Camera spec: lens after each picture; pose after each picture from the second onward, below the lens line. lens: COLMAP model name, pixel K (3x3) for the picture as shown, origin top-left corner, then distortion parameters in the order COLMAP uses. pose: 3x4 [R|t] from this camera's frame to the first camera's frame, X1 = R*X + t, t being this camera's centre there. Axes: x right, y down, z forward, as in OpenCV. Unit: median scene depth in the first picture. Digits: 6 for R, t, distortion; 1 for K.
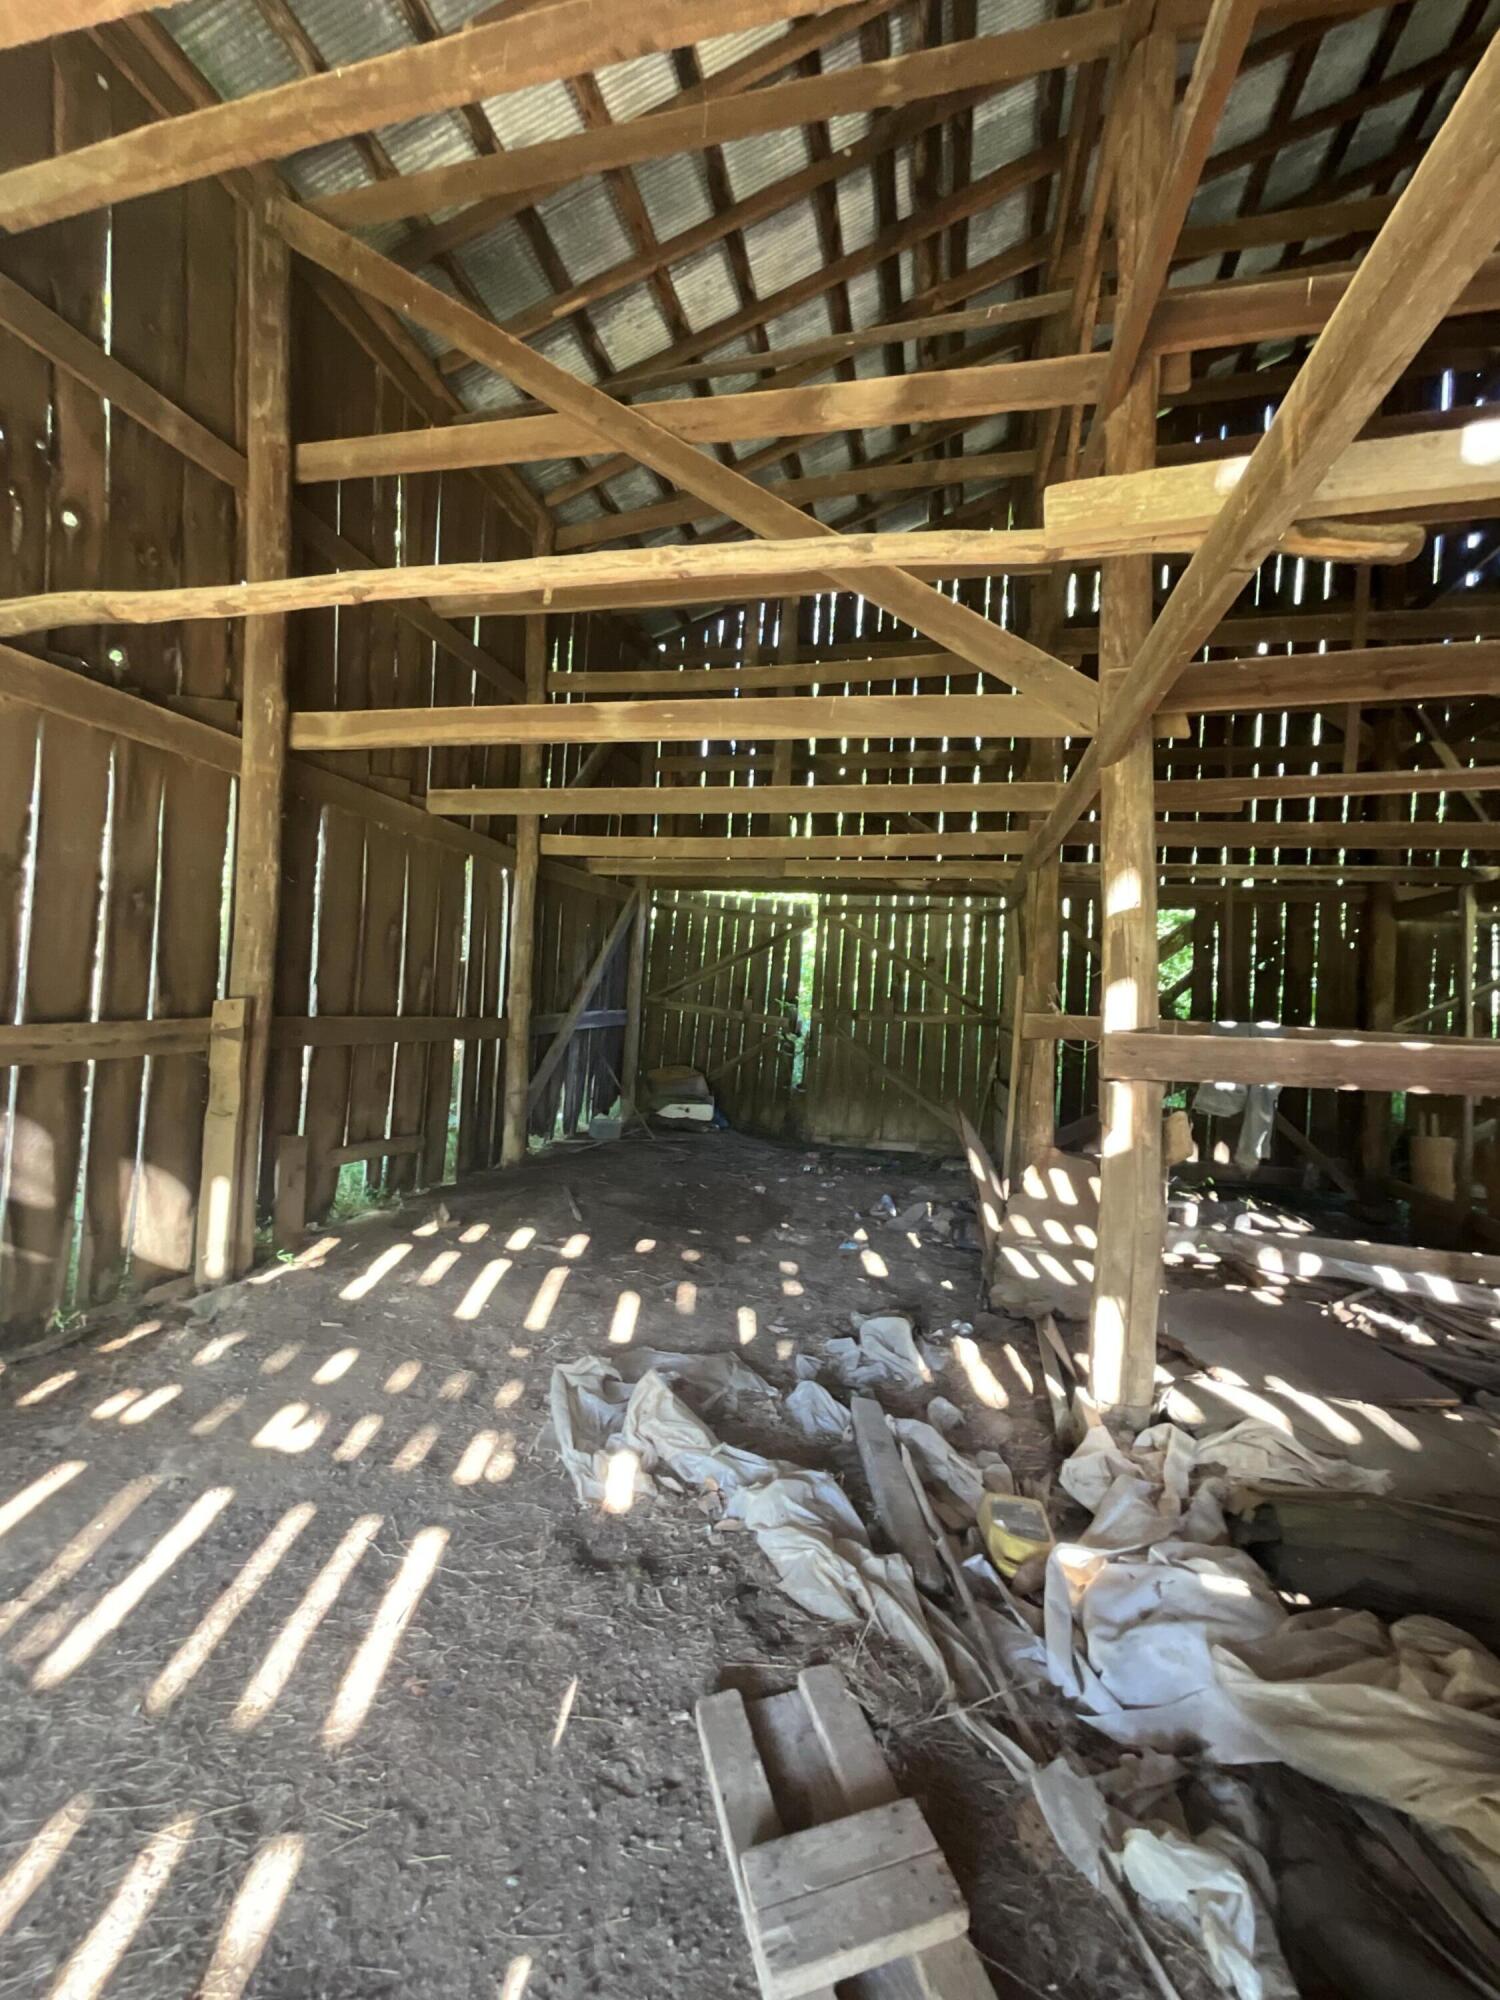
lens RADIAL K [[817.7, 0, 748.1], [0, 817.7, 998.1], [0, 0, 1]] dist [-0.006219, 0.000364]
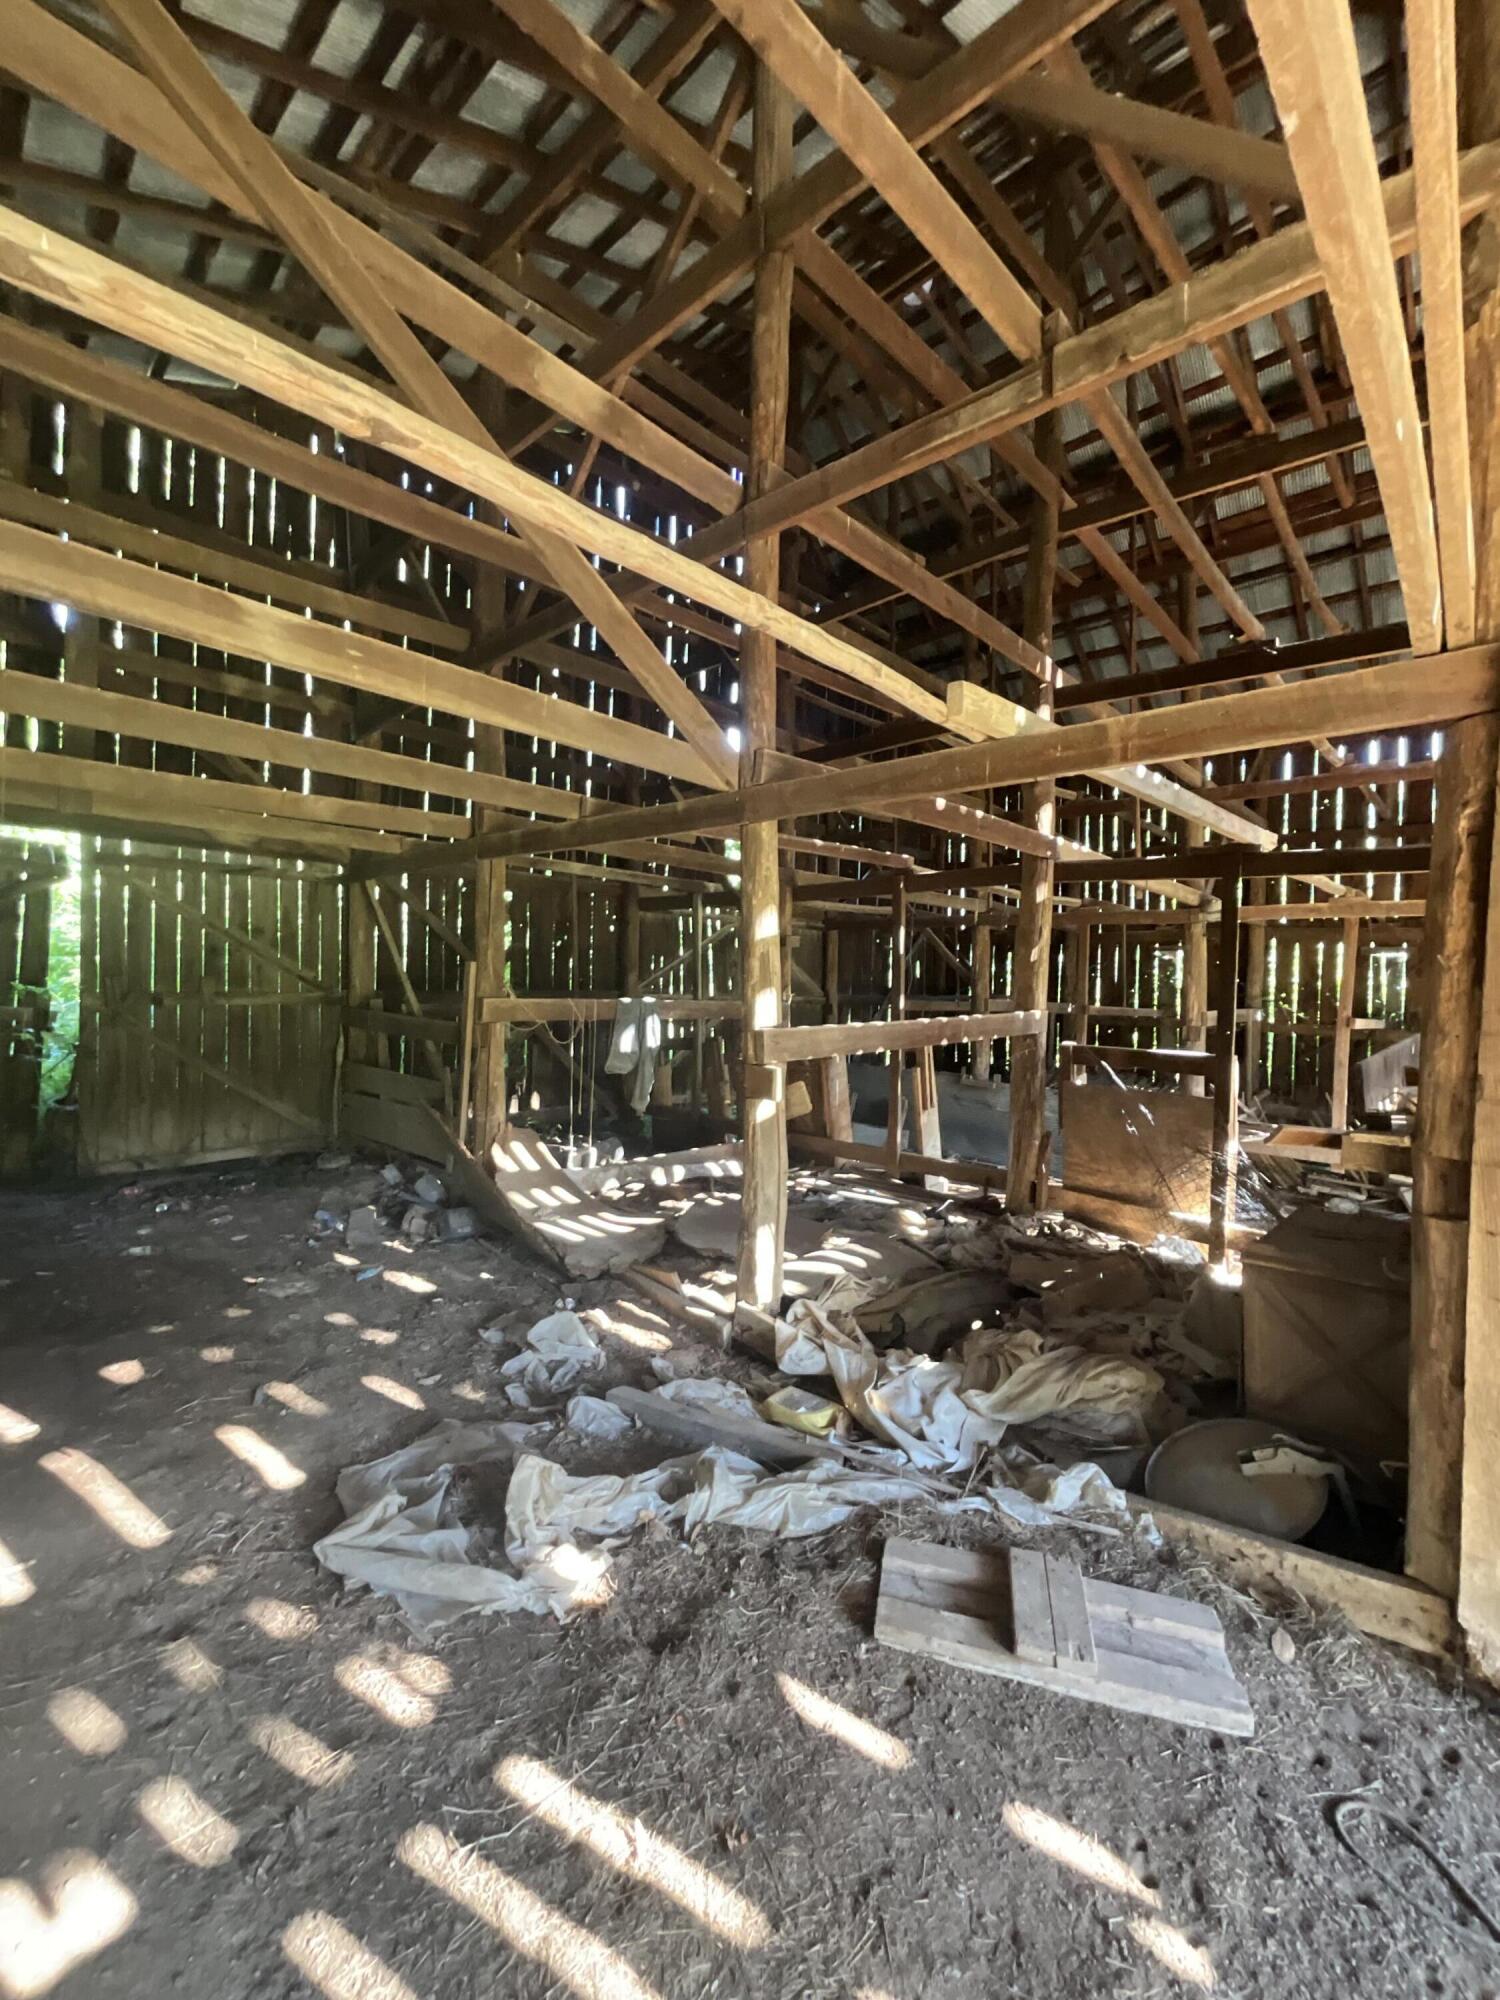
lens RADIAL K [[817.7, 0, 748.1], [0, 817.7, 998.1], [0, 0, 1]] dist [-0.006219, 0.000364]
pose [[0.506183, -0.051388, 0.860894, -0.534190], [-0.005582, 0.998007, 0.062854, -0.069012], [-0.862408, -0.036621, 0.504888, 0.267384]]
